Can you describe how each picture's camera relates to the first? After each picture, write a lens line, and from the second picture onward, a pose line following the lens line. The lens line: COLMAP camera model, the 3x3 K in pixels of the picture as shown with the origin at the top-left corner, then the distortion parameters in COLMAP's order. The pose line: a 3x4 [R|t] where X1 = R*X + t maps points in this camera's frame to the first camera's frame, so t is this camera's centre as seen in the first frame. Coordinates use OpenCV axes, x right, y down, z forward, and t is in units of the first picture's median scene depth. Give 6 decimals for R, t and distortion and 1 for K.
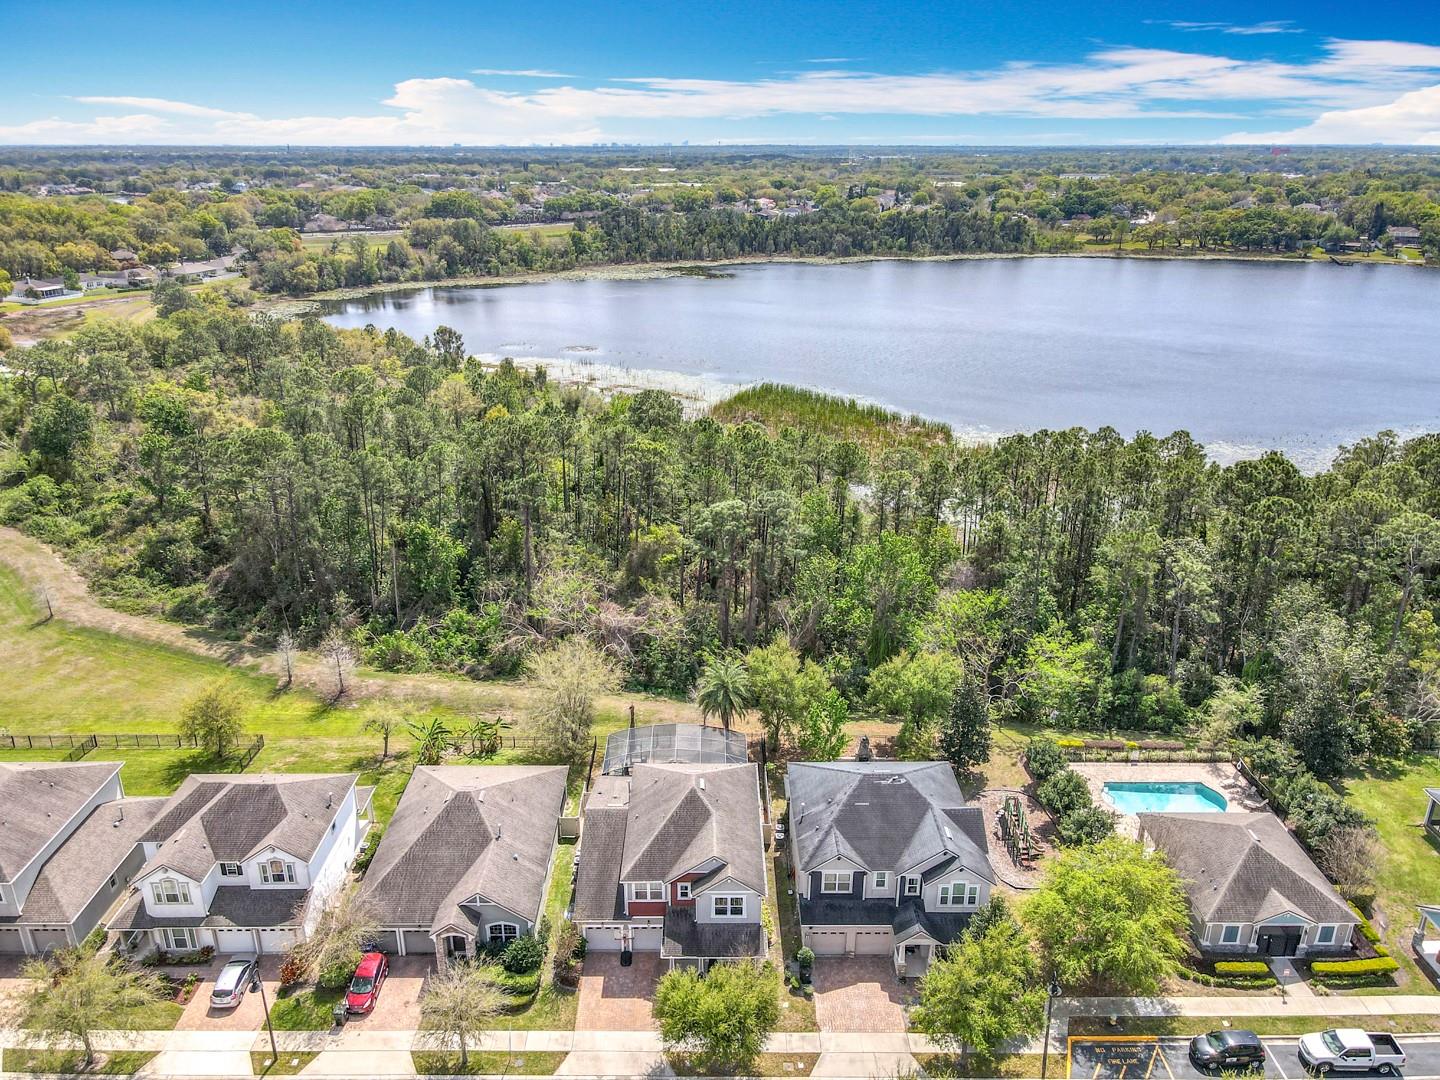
lens RADIAL K [[1060.8, 0, 720.0], [0, 1060.8, 540.0], [0, 0, 1]] dist [0.004358, 0.006810]
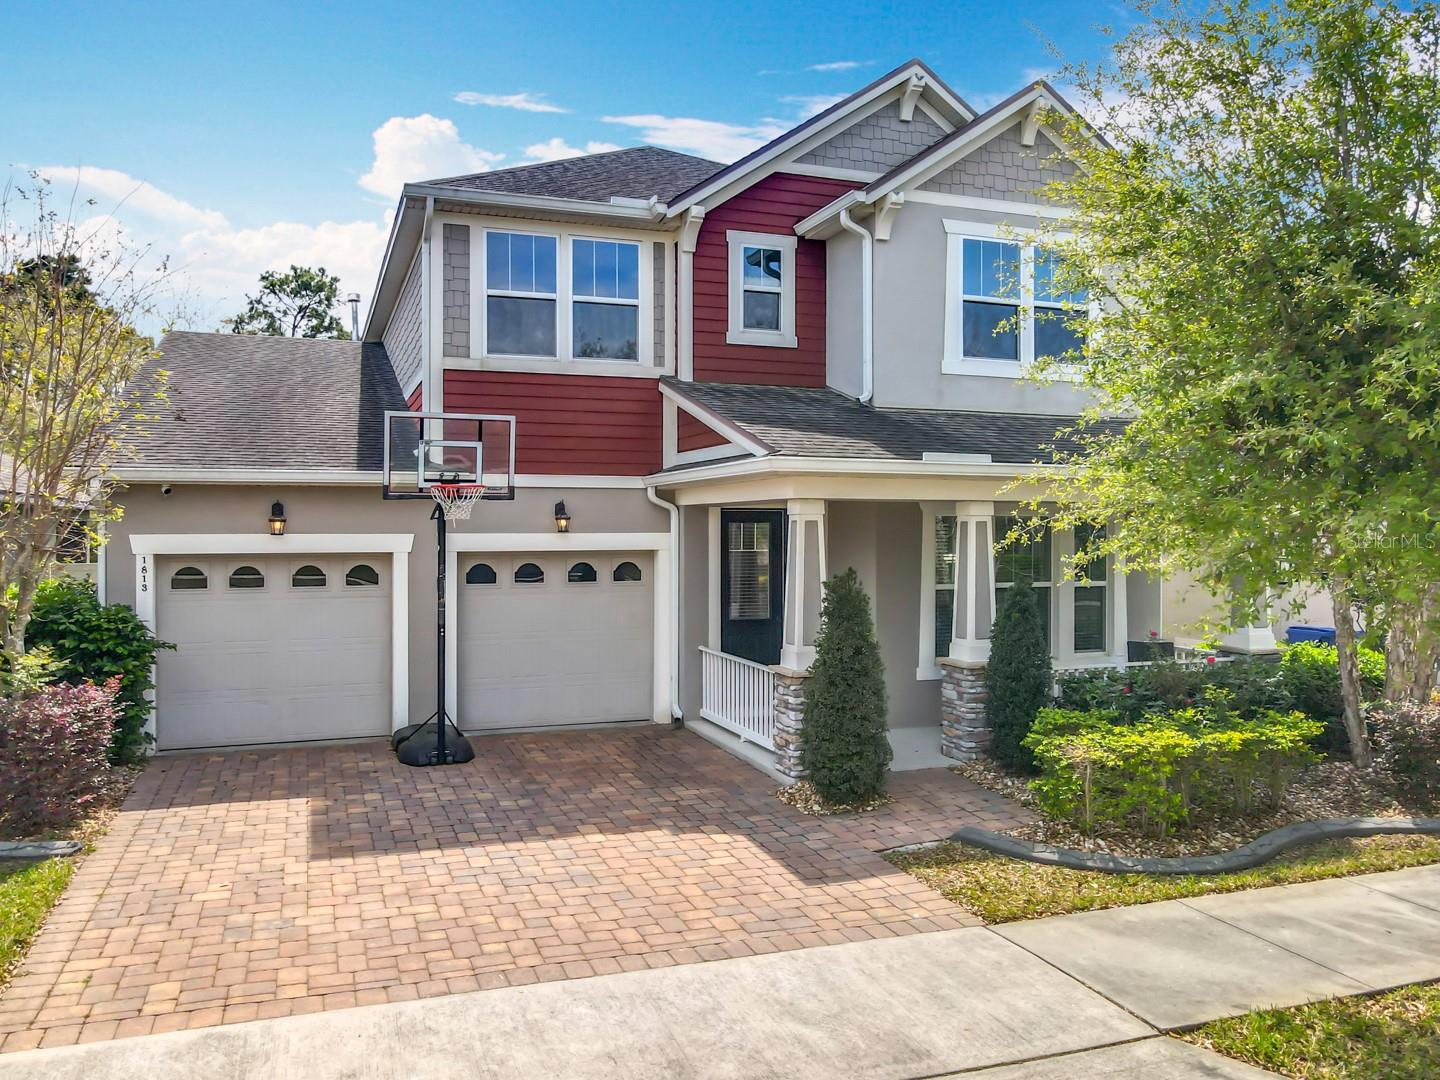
lens RADIAL K [[1075.6, 0, 718.8], [0, 1075.6, 560.0], [0, 0, 1]] dist [-0.002201, 0.001627]
pose [[0.943465, -0.027718, 0.330311, -0.103613], [0.130984, 0.946571, -0.294697, 0.427748], [-0.304494, 0.321301, 0.896688, 0.845947]]
